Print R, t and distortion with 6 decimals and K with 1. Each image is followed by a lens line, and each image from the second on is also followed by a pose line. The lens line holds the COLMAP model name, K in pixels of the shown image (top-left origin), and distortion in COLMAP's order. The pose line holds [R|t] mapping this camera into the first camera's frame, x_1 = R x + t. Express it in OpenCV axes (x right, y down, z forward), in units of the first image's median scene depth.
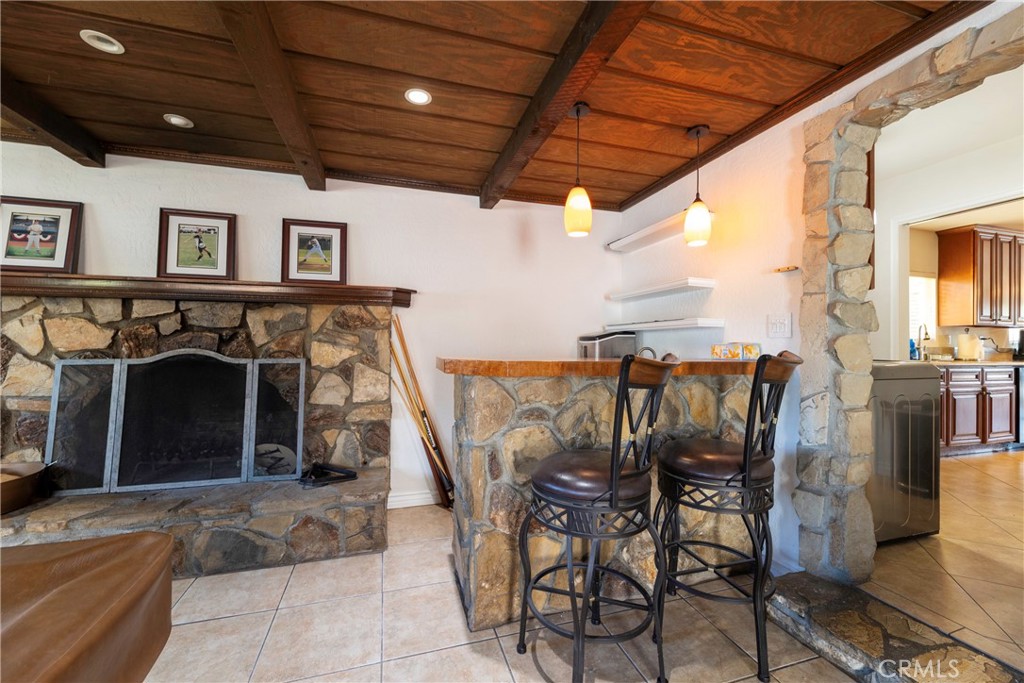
lens RADIAL K [[416.2, 0, 512.2], [0, 416.2, 344.0], [0, 0, 1]] dist [-0.000003, 0.000093]
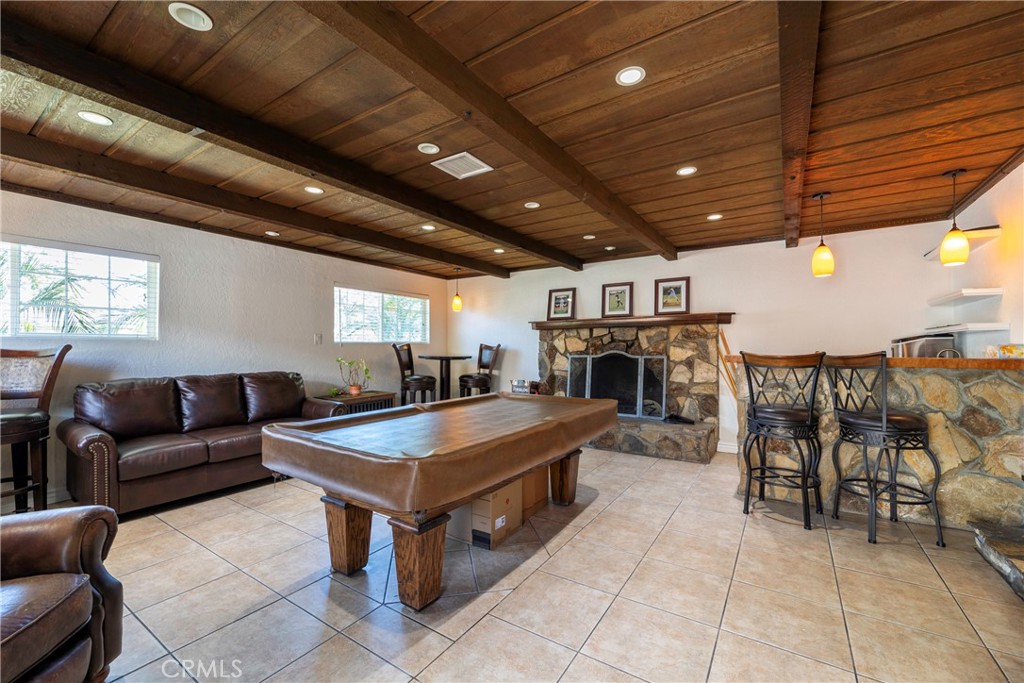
lens RADIAL K [[416.2, 0, 512.2], [0, 416.2, 344.0], [0, 0, 1]] dist [-0.000003, 0.000093]
pose [[0.639190, -0.014639, -0.768909, 0.481425], [0.007061, 0.999888, -0.013167, 0.002184], [0.769016, 0.002987, 0.639222, -0.698480]]
